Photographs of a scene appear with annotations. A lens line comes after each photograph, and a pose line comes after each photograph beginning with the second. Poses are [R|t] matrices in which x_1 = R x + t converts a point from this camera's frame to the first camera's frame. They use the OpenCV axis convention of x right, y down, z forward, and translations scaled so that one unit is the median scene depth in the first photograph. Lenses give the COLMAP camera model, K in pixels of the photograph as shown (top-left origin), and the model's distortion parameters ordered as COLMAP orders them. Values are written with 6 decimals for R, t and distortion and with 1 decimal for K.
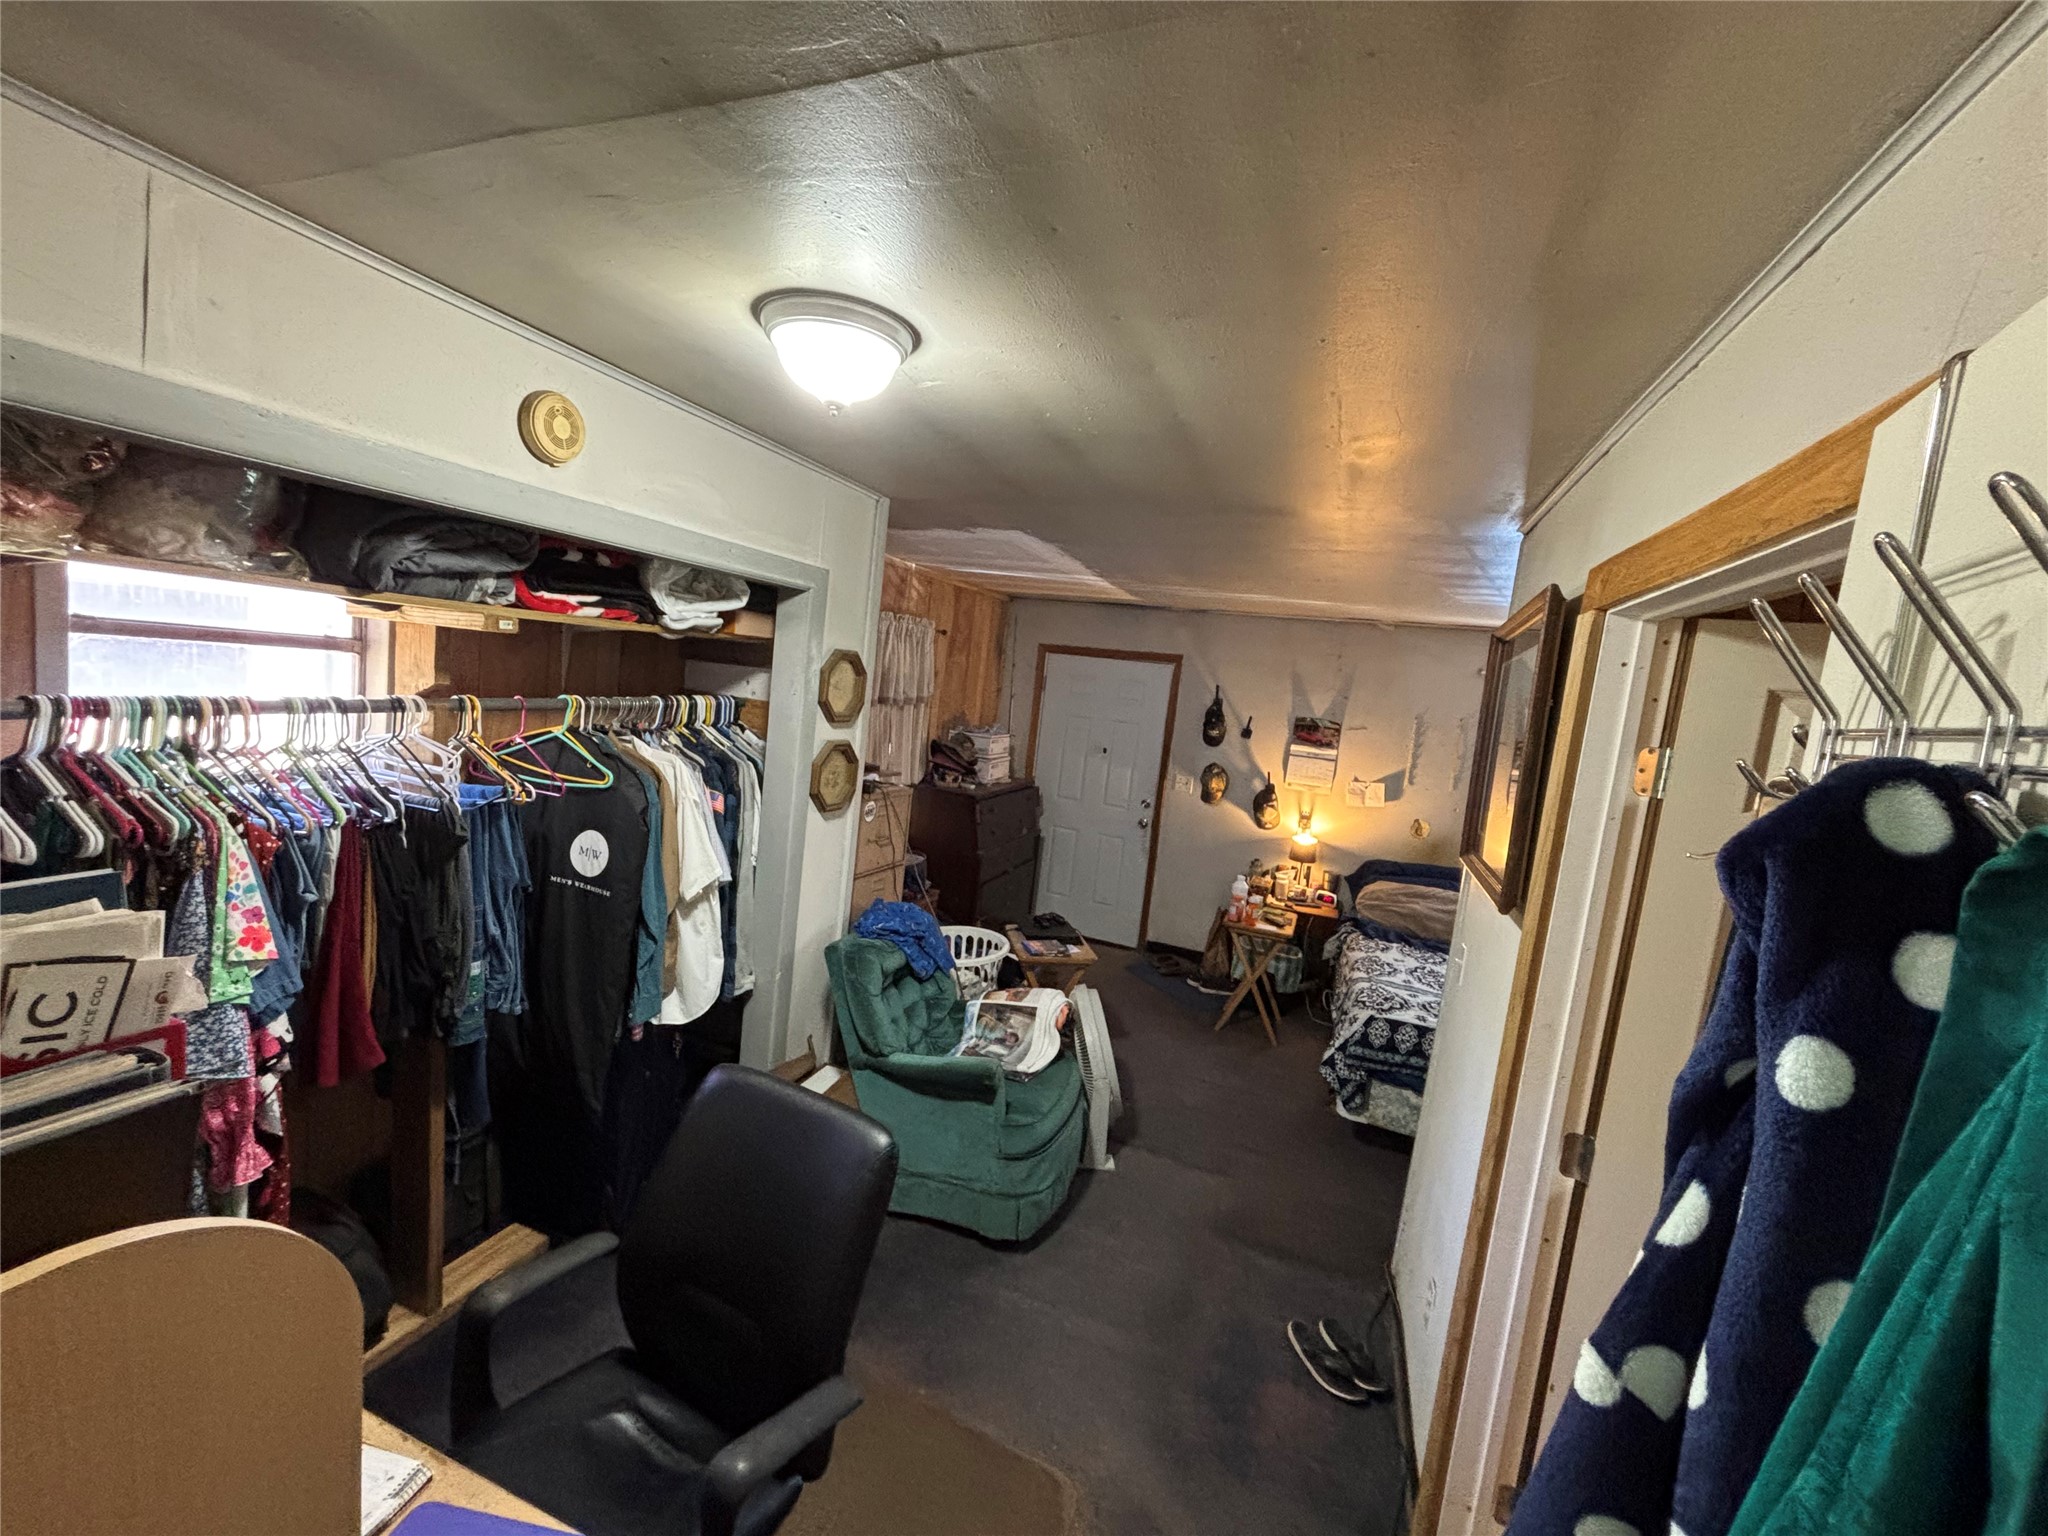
lens RADIAL K [[819.7, 0, 1025.6], [0, 819.7, 768.6], [0, 0, 1]] dist [-0.002580, -0.000596]
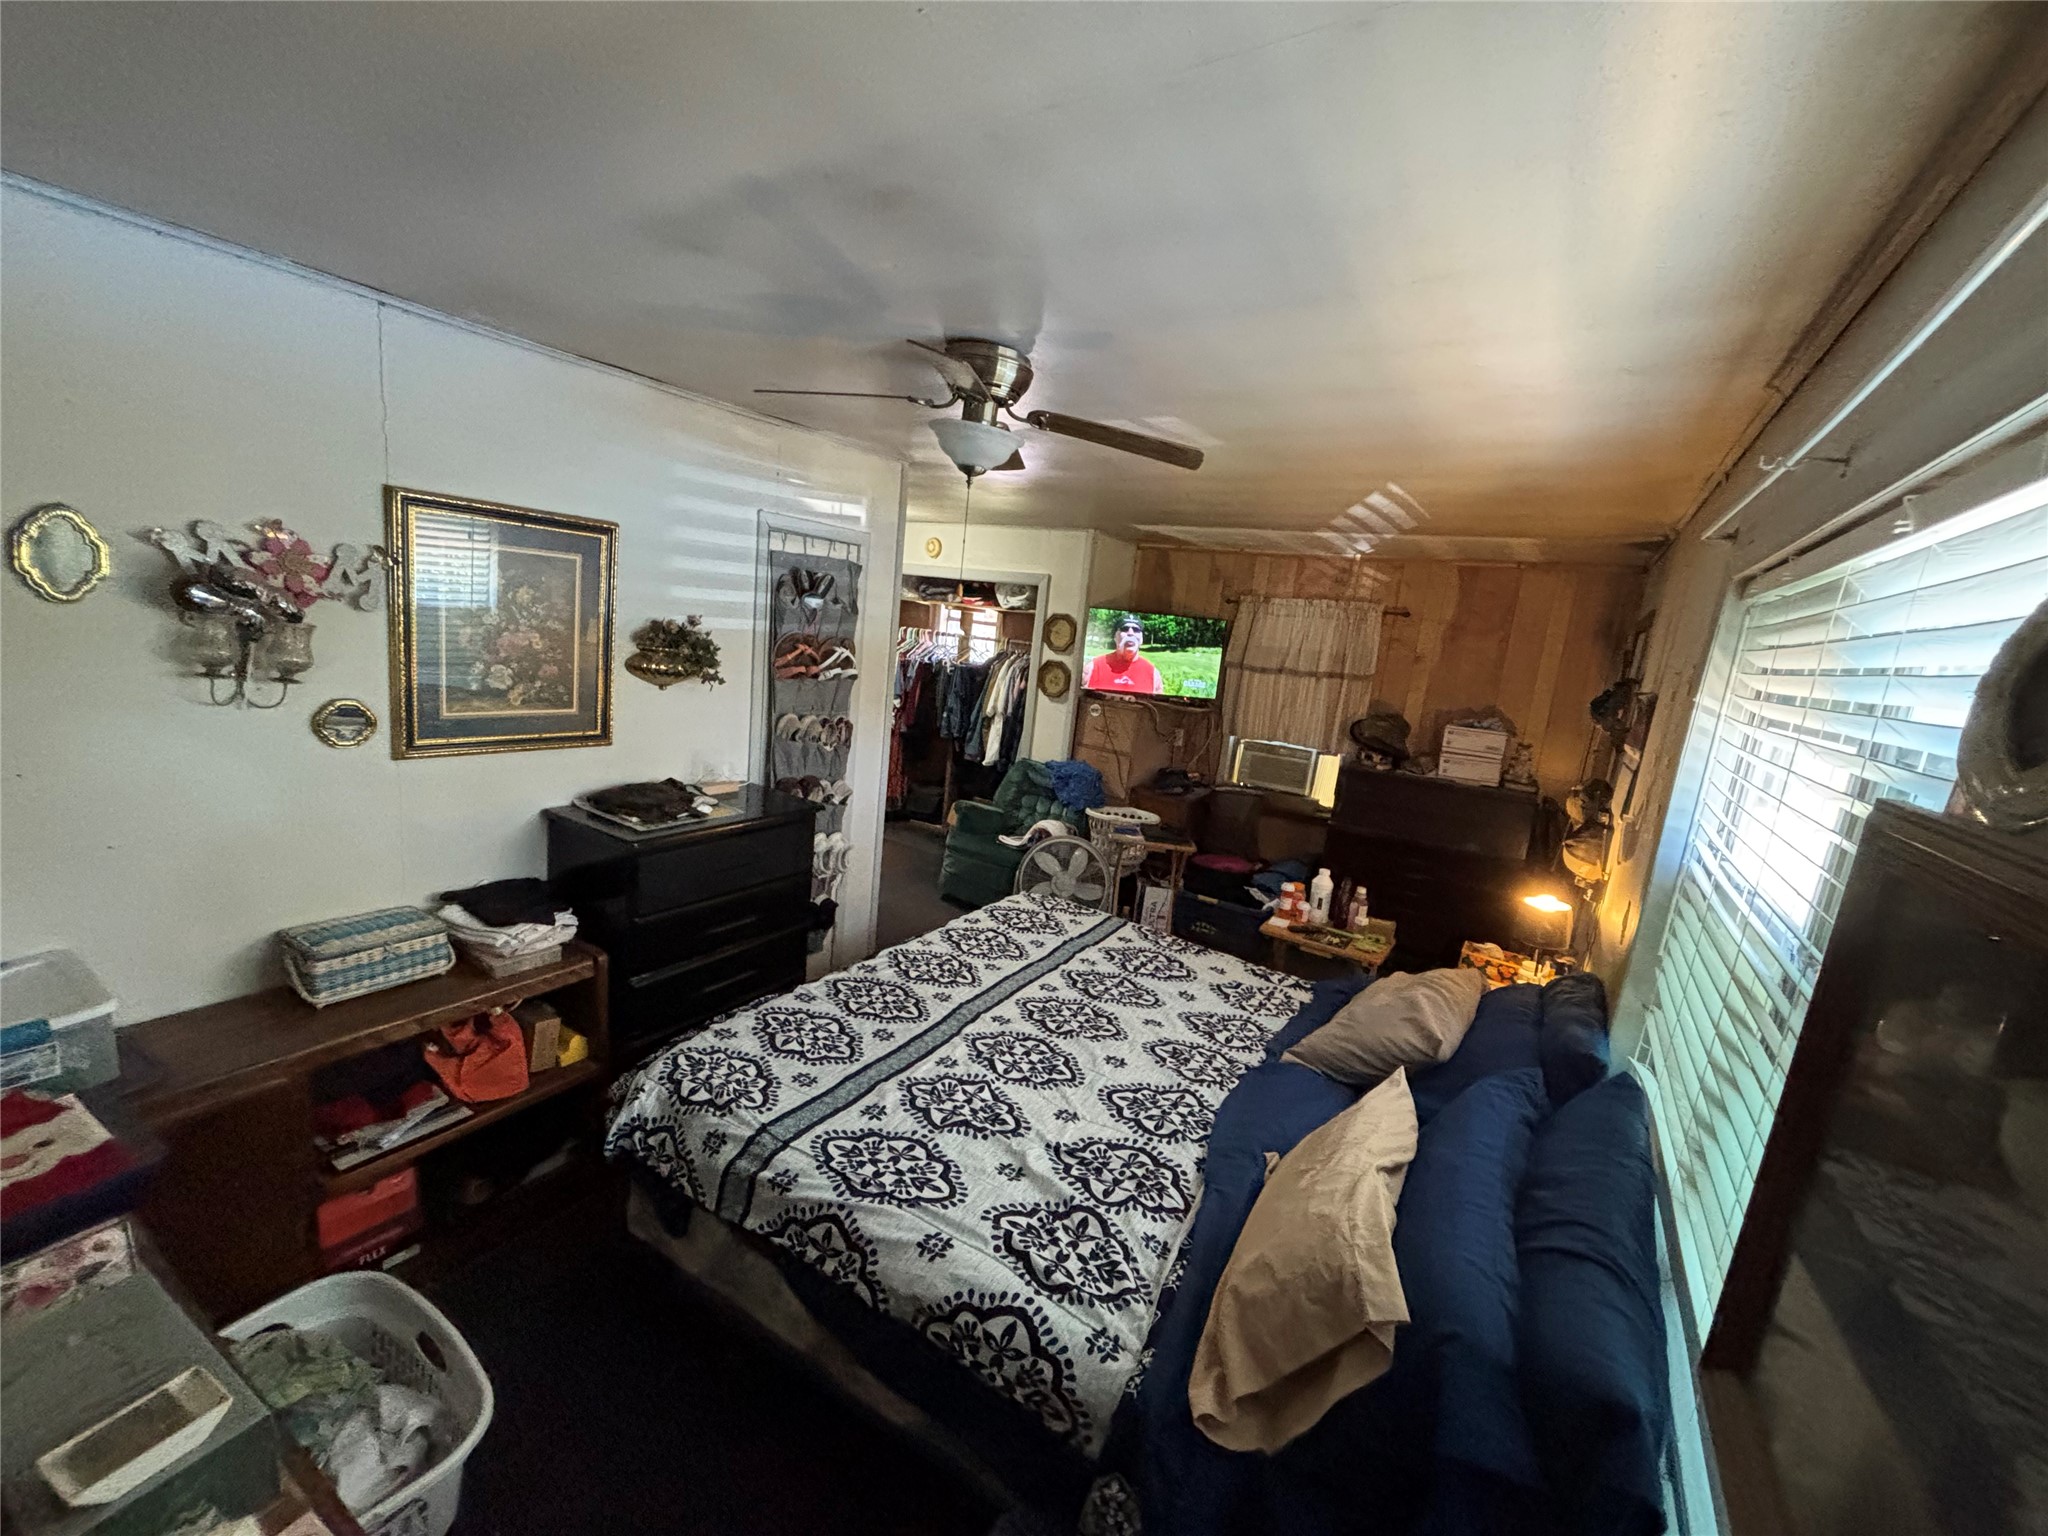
lens RADIAL K [[819.7, 0, 1023.6], [0, 819.7, 767.1], [0, 0, 1]] dist [-0.002580, -0.000596]
pose [[-0.211824, 0.041731, -0.976416, 1.729822], [-0.229158, 0.969114, 0.091132, 0.052638], [0.950062, 0.243058, -0.195719, 1.394305]]
